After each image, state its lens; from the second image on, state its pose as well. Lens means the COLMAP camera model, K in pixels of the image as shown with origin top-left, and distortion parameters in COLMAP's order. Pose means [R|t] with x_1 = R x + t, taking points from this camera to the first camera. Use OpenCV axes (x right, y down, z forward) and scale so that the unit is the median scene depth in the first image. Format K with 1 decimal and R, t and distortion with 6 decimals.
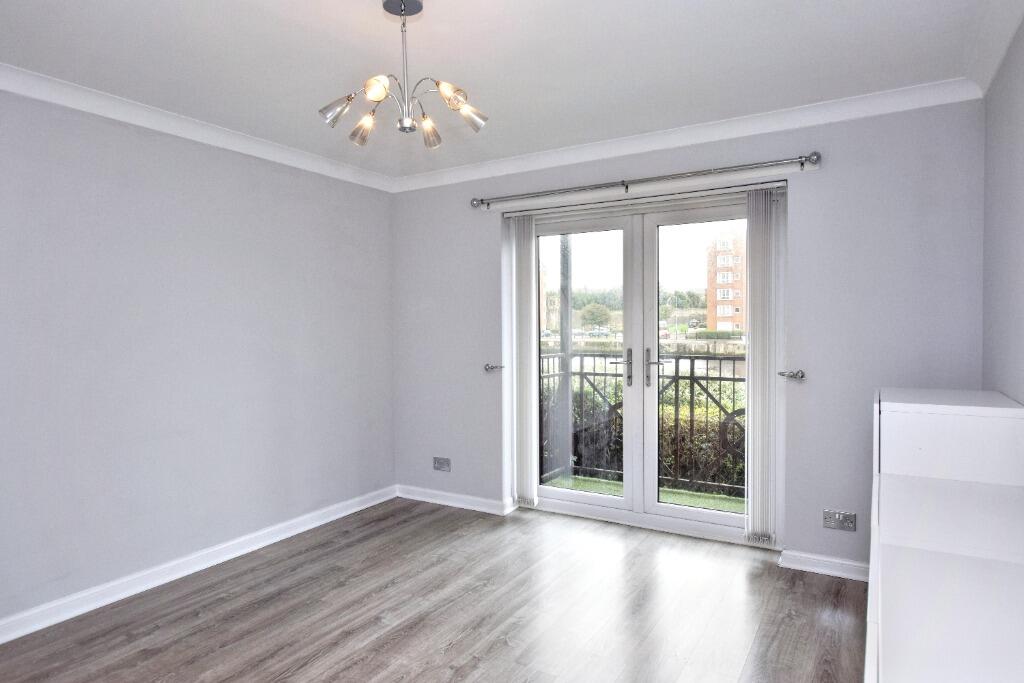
lens RADIAL K [[619.7, 0, 508.4], [0, 619.7, 339.3], [0, 0, 1]] dist [-0.000634, 0.000963]
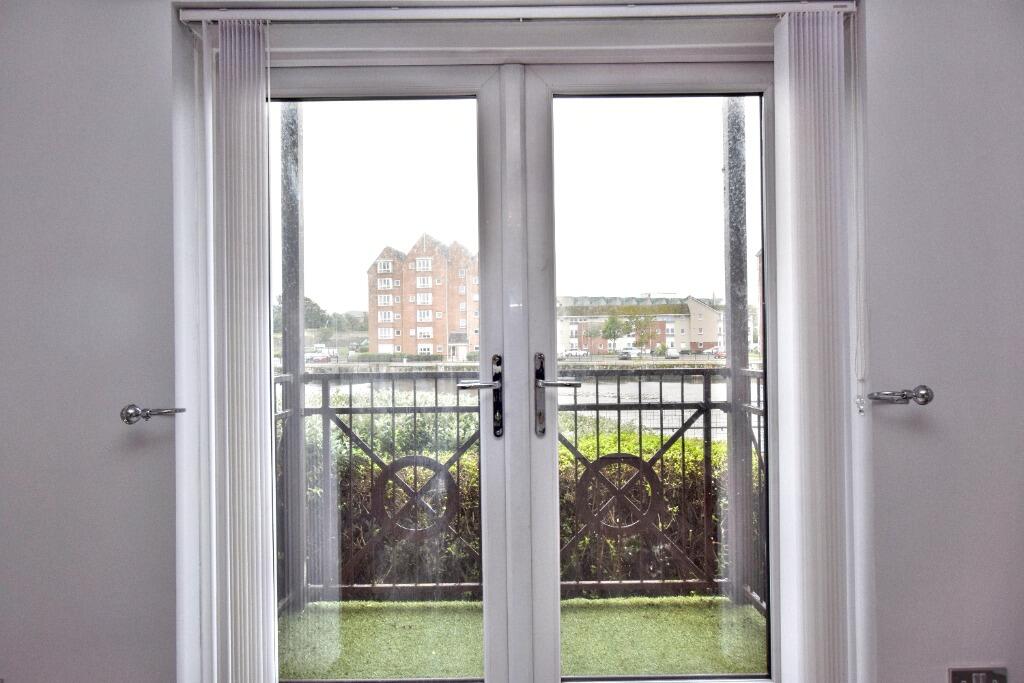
lens RADIAL K [[619.7, 0, 508.9], [0, 619.7, 334.7], [0, 0, 1]] dist [-0.000634, 0.000963]
pose [[0.853018, 0.002503, 0.521876, -0.039021], [0.021995, 0.998928, -0.040742, 0.015198], [-0.521418, 0.046232, 0.852048, 0.511159]]
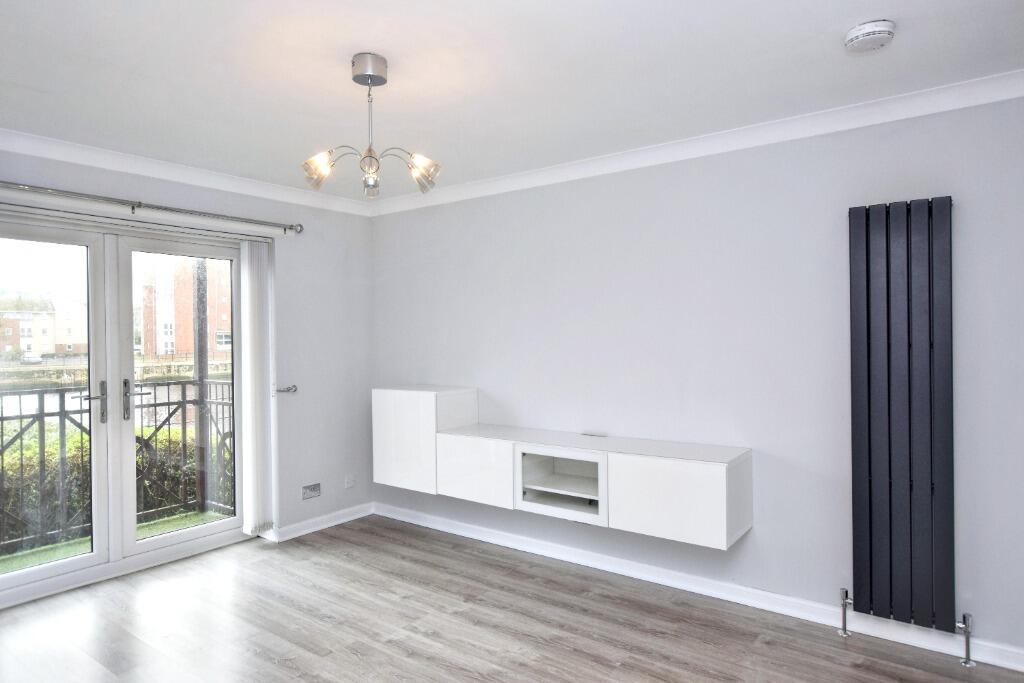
lens RADIAL K [[619.7, 0, 507.4], [0, 619.7, 333.1], [0, 0, 1]] dist [-0.000634, 0.000963]
pose [[0.098059, 0.011150, 0.995118, -0.549337], [0.037070, 0.999202, -0.014849, -0.016701], [-0.994490, 0.038345, 0.097568, 0.281032]]
